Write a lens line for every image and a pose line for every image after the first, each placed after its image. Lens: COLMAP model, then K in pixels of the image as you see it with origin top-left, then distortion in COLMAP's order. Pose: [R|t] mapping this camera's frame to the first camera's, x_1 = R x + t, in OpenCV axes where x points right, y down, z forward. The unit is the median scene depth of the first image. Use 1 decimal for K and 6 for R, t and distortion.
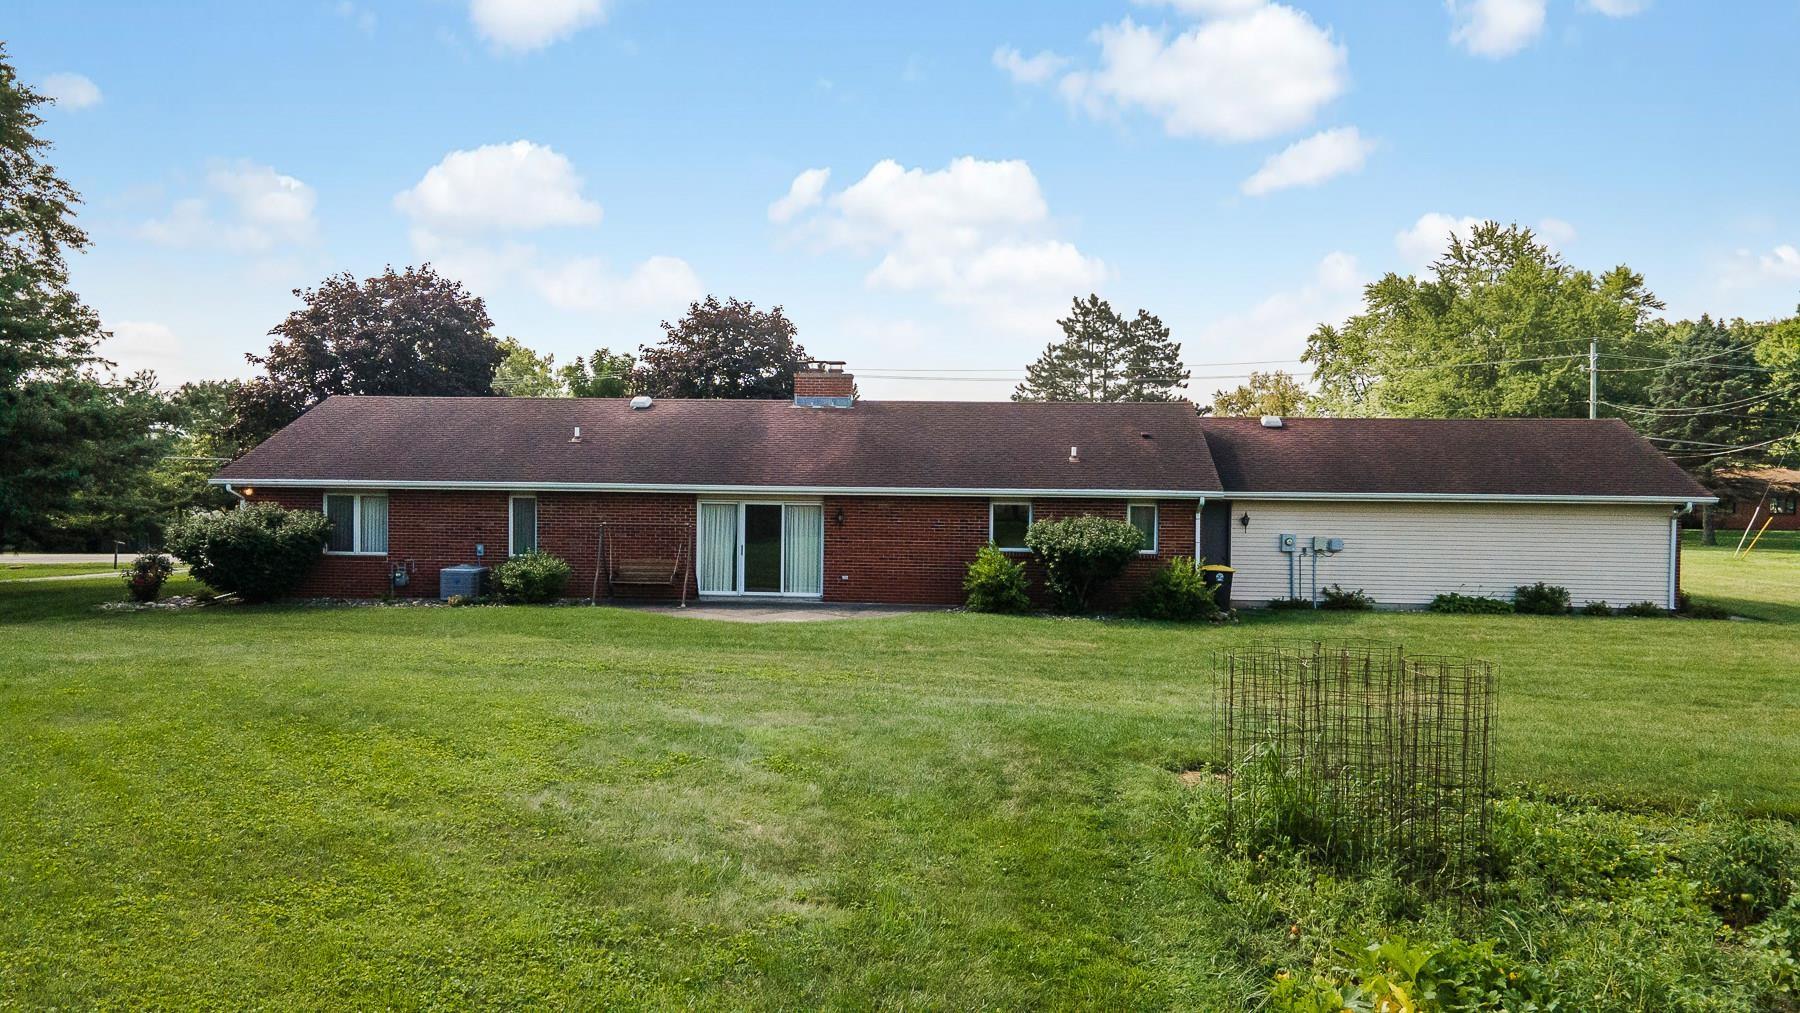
lens RADIAL K [[1309.7, 0, 893.9], [0, 1309.7, 502.6], [0, 0, 1]] dist [0.022612, 0.039415]
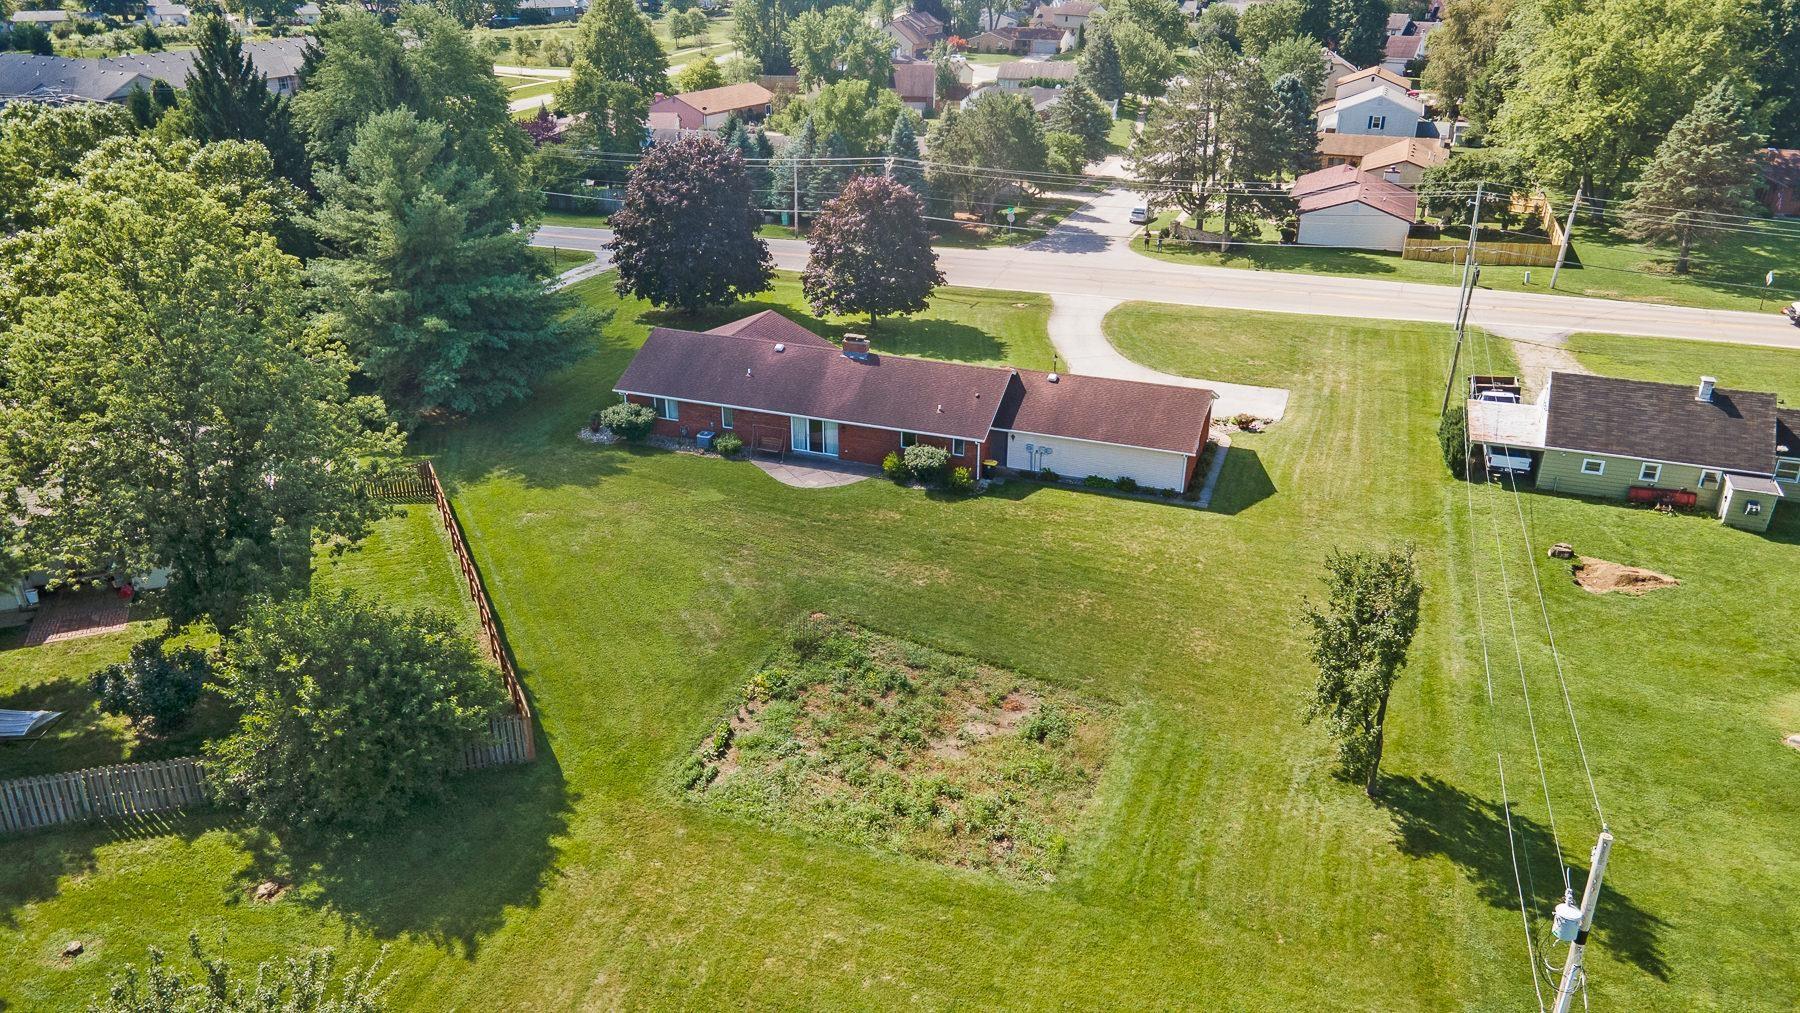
lens RADIAL K [[1309.7, 0, 893.9], [0, 1309.7, 502.6], [0, 0, 1]] dist [0.022612, 0.039415]
pose [[0.970123, 0.096111, -0.222764, 0.618180], [-0.000069, 0.918295, 0.395898, -0.844492], [0.242614, -0.384054, 0.890865, -1.256616]]
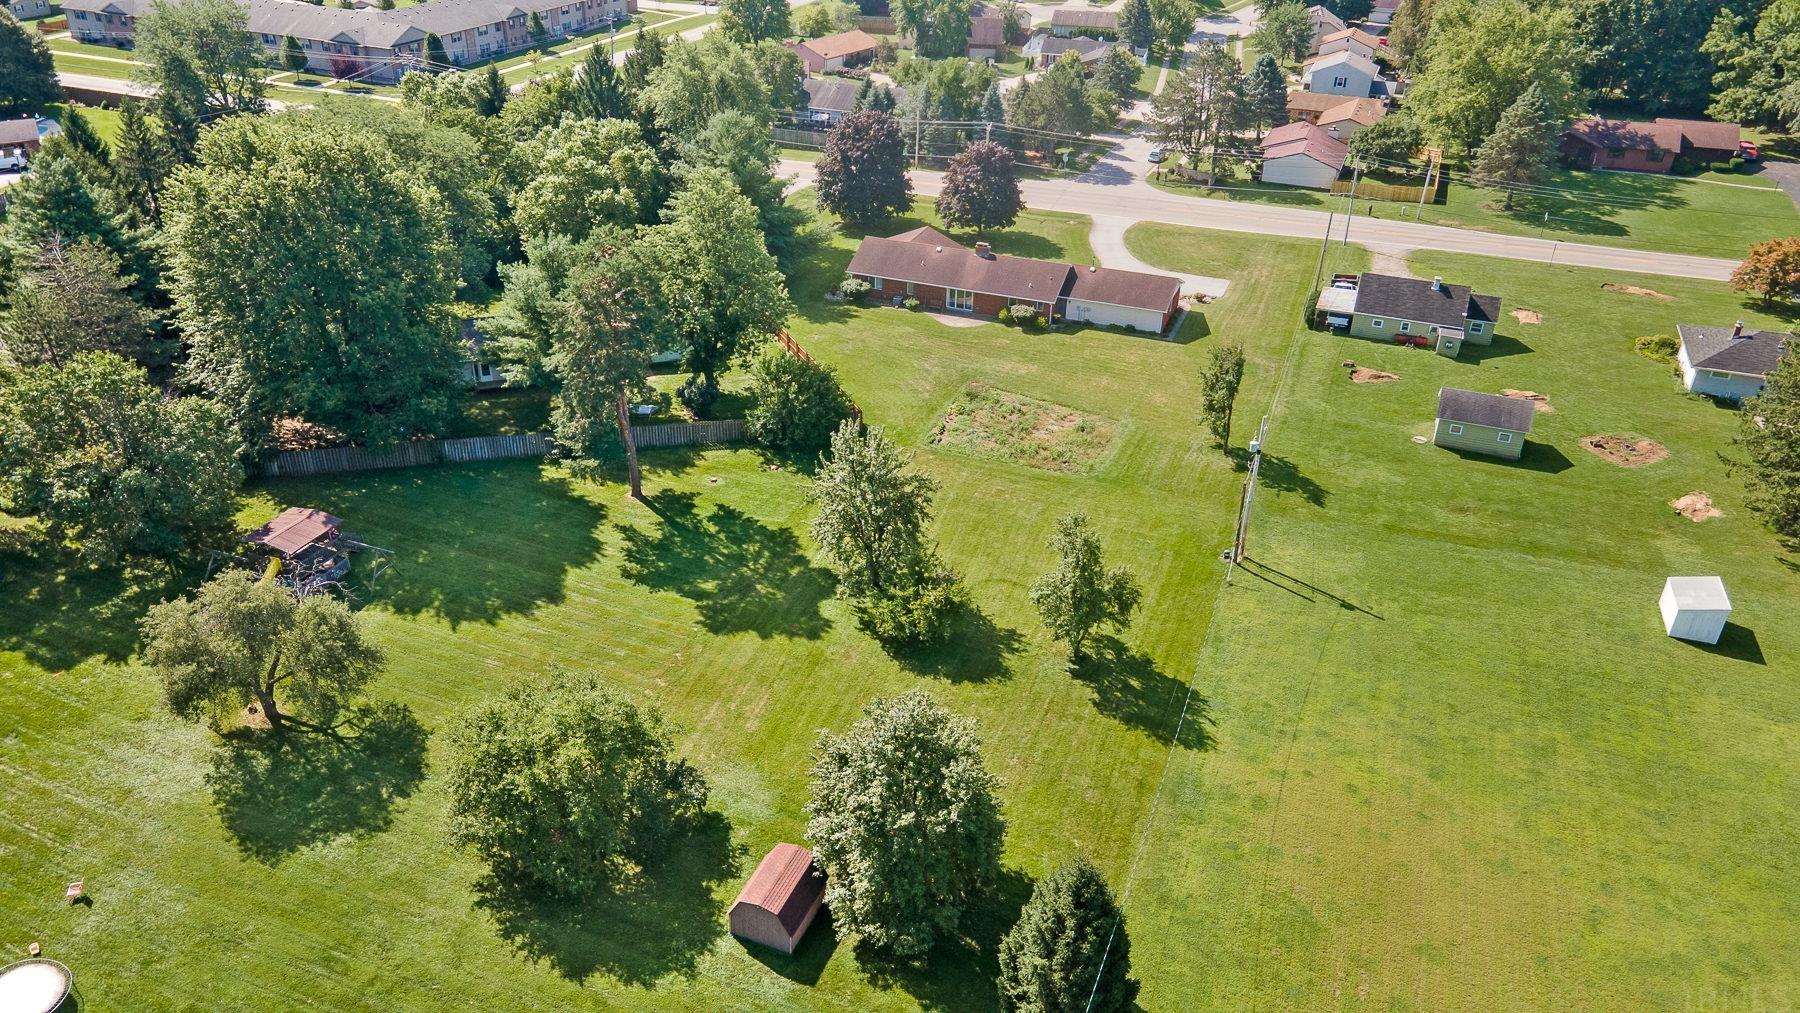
lens RADIAL K [[1309.7, 0, 893.9], [0, 1309.7, 502.6], [0, 0, 1]] dist [0.022612, 0.039415]
pose [[0.962865, 0.137976, -0.232065, 0.836701], [-0.013611, 0.883264, 0.468678, -1.481348], [0.269641, -0.448115, 0.852342, -3.286070]]
